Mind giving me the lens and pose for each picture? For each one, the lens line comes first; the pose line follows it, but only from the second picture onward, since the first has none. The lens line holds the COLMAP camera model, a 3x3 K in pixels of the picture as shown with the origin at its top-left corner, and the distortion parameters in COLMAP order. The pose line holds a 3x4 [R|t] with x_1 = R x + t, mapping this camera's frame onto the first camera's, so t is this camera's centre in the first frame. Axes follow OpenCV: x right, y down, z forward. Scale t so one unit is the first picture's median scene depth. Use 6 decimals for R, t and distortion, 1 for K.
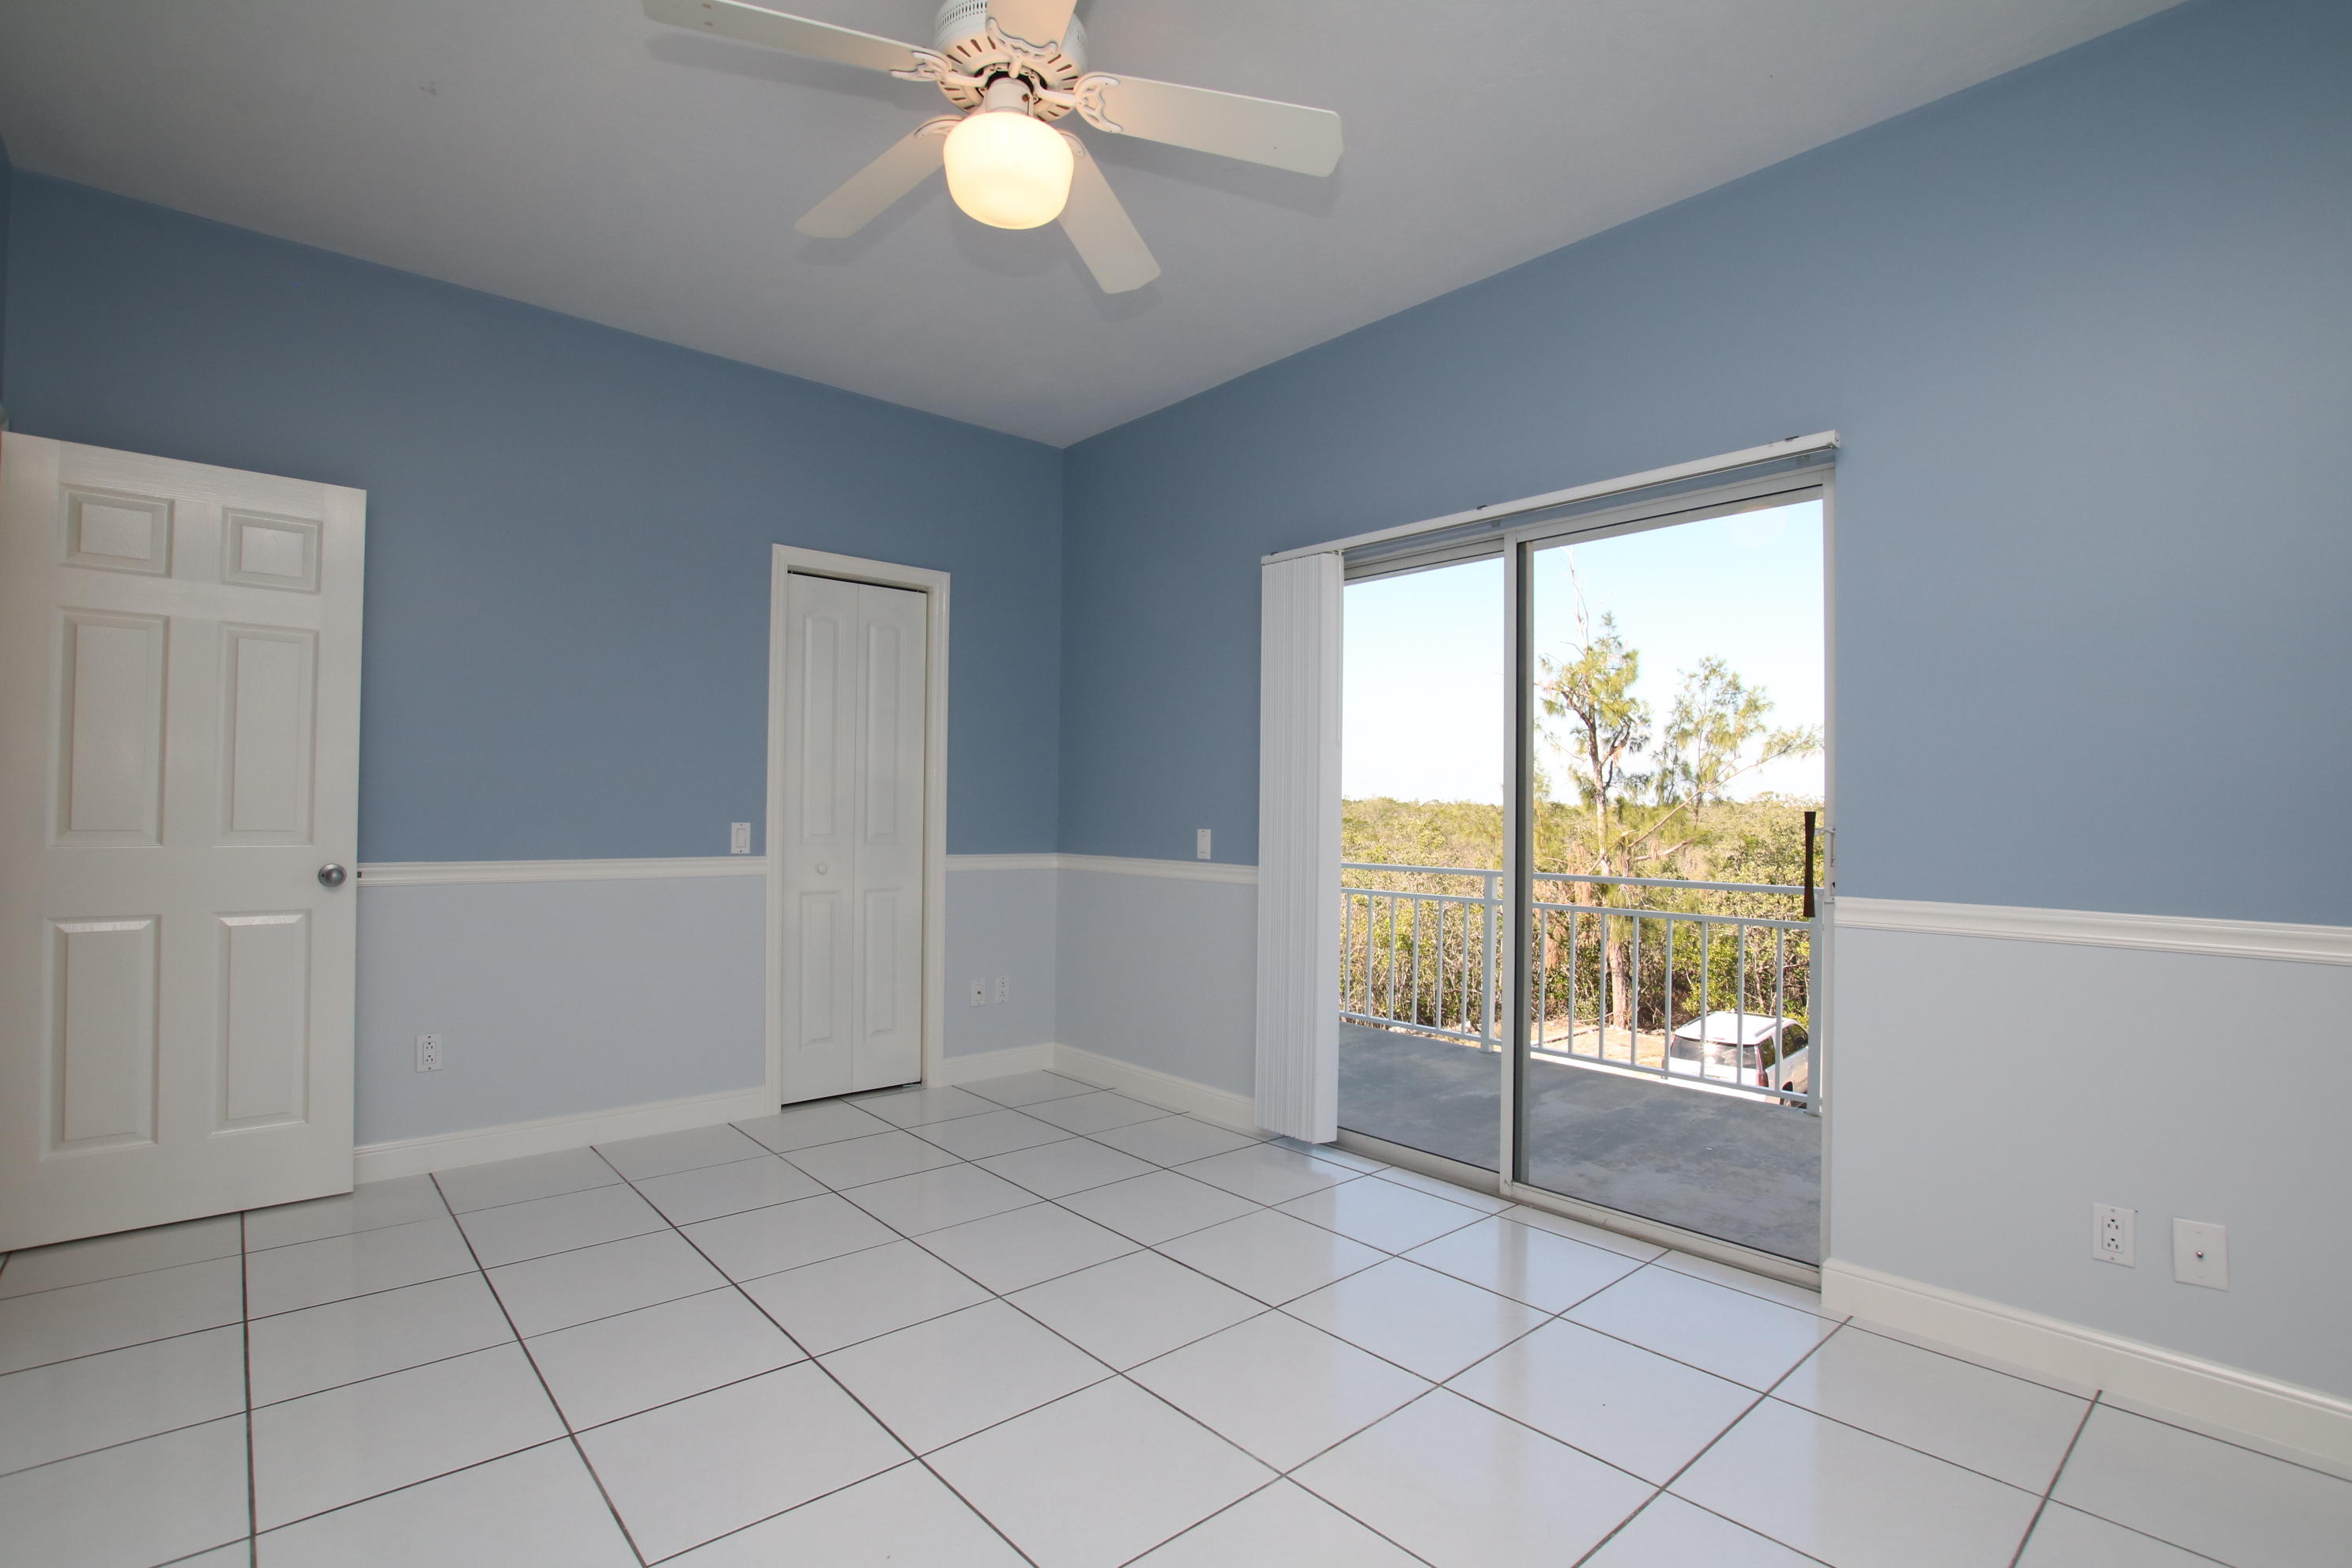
lens RADIAL K [[1093.9, 0, 1183.2], [0, 1093.9, 794.5], [0, 0, 1]] dist [-0.028776, 0.002404]
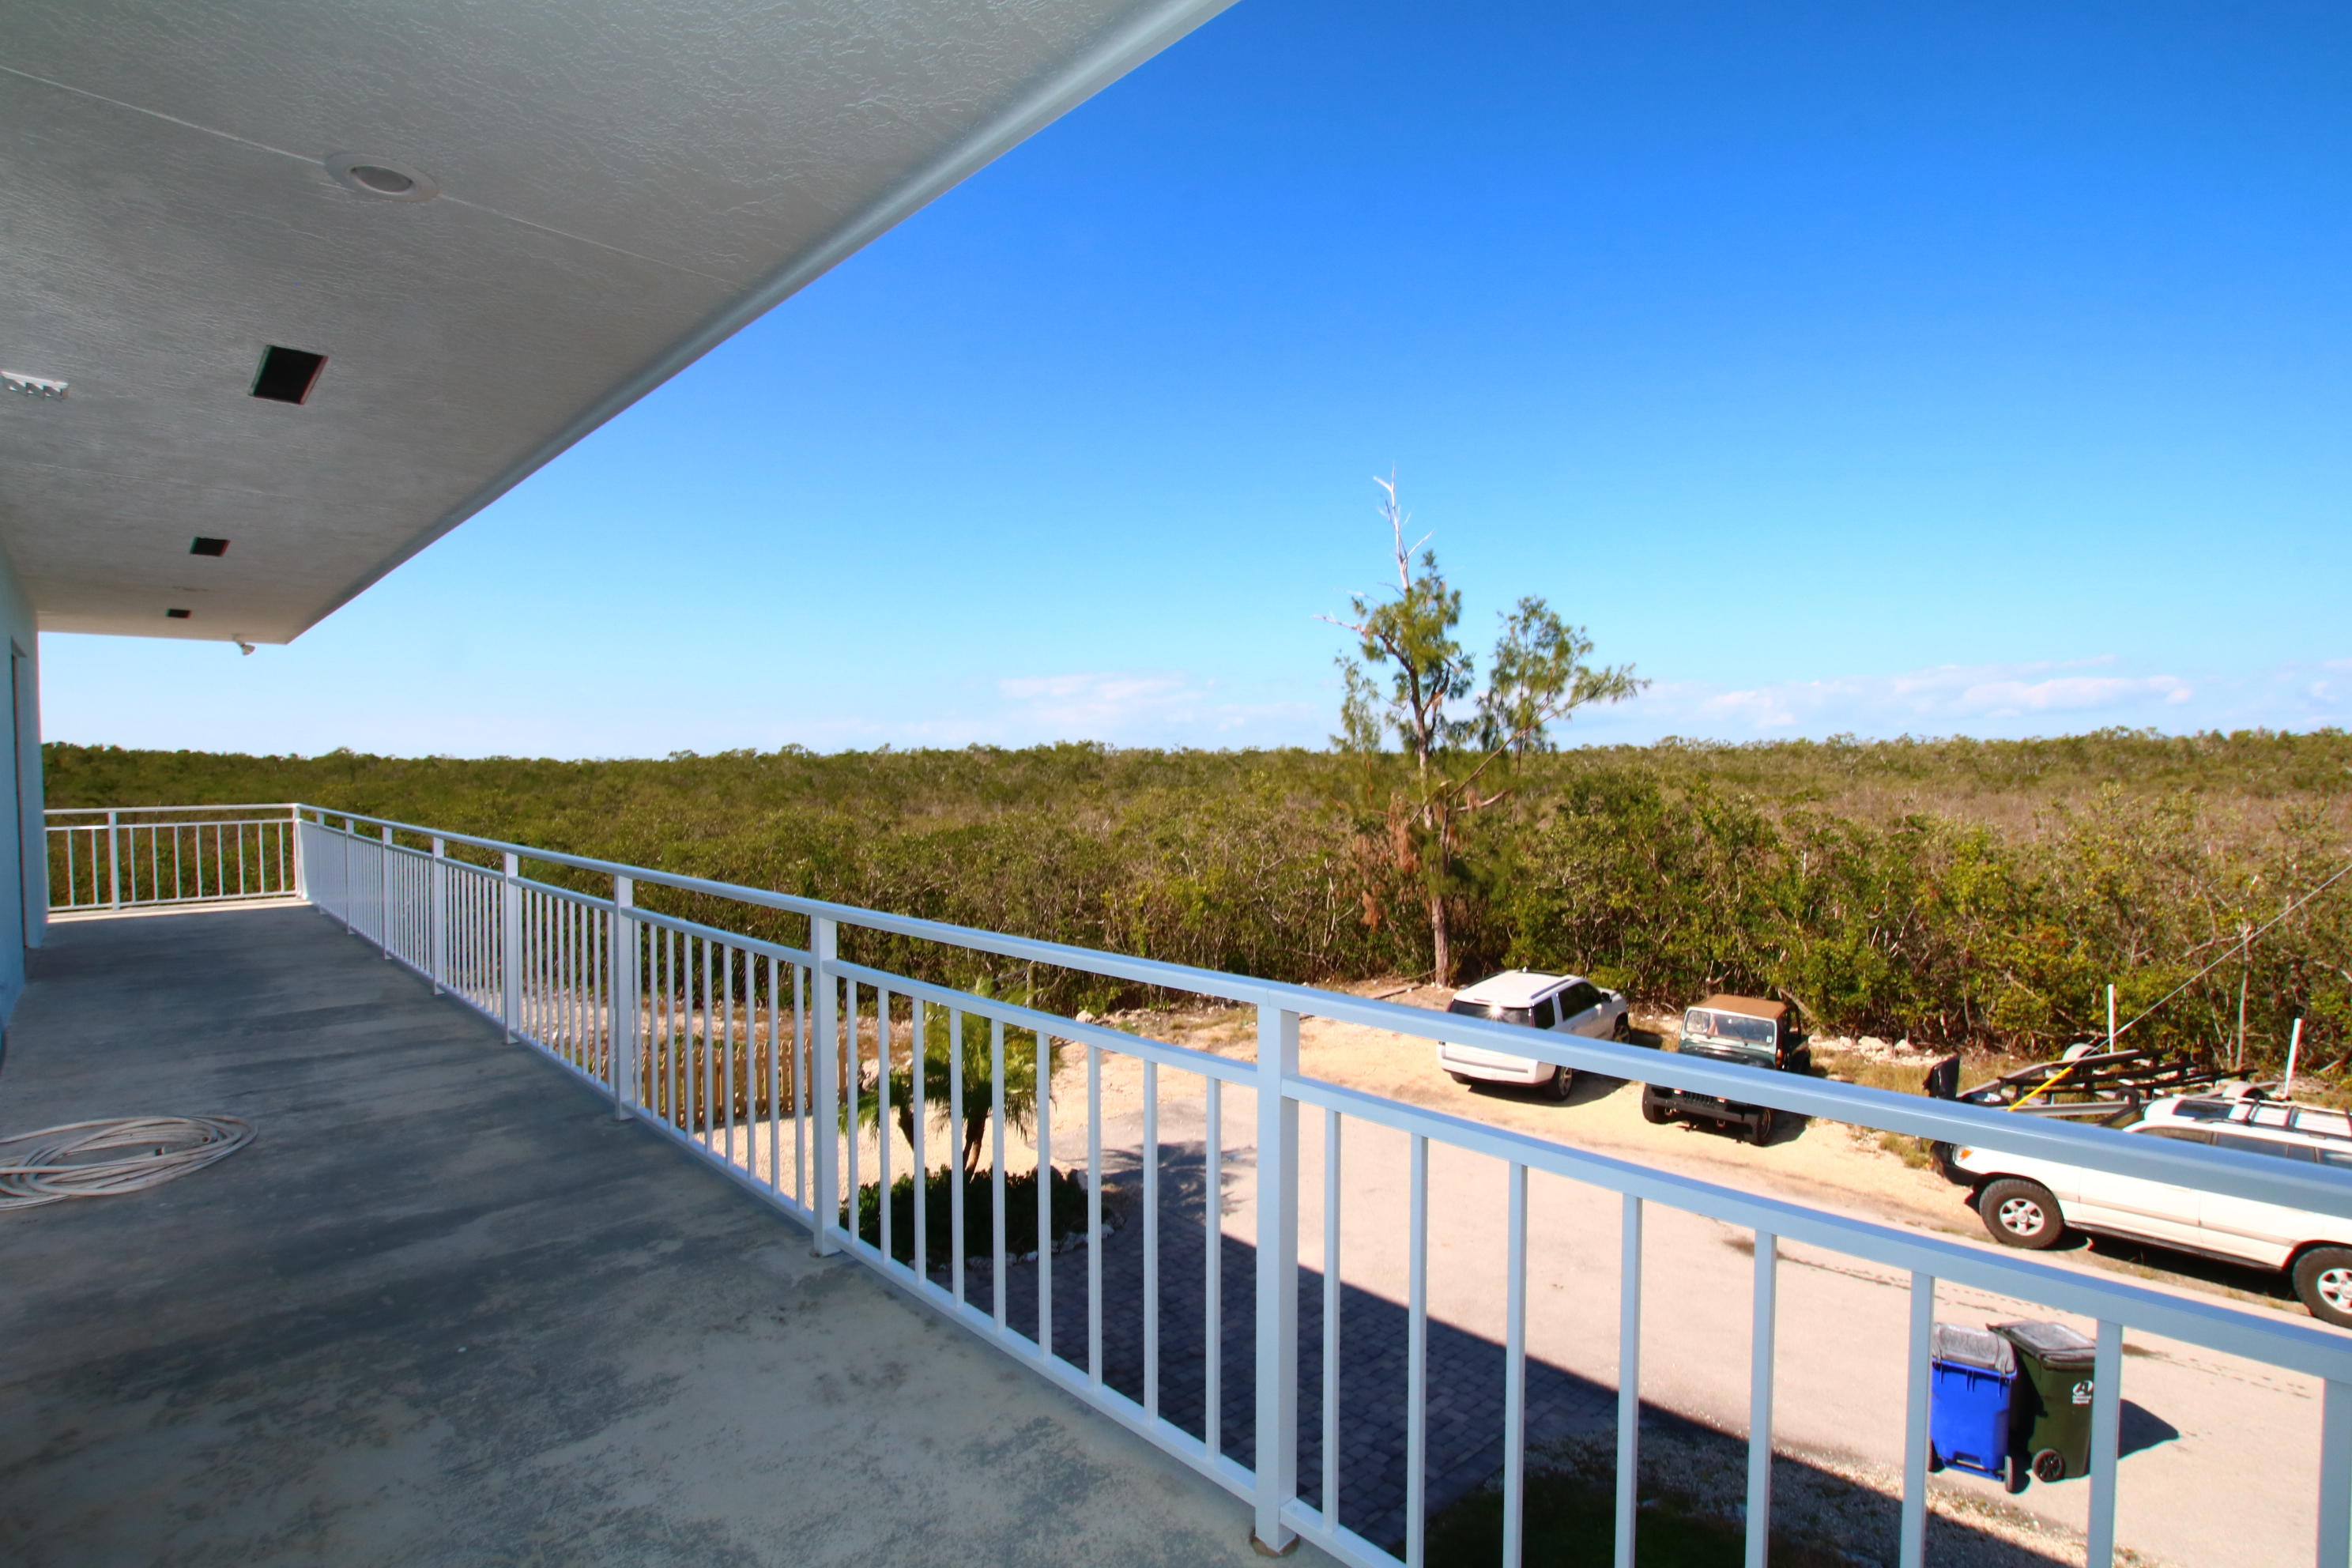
lens RADIAL K [[1093.9, 0, 1180.1], [0, 1093.9, 787.4], [0, 0, 1]] dist [-0.028776, 0.002404]
pose [[0.998217, -0.020196, 0.056163, 0.123948], [0.018177, 0.999178, 0.036239, 0.000265], [-0.056849, -0.035154, 0.997764, 0.057341]]
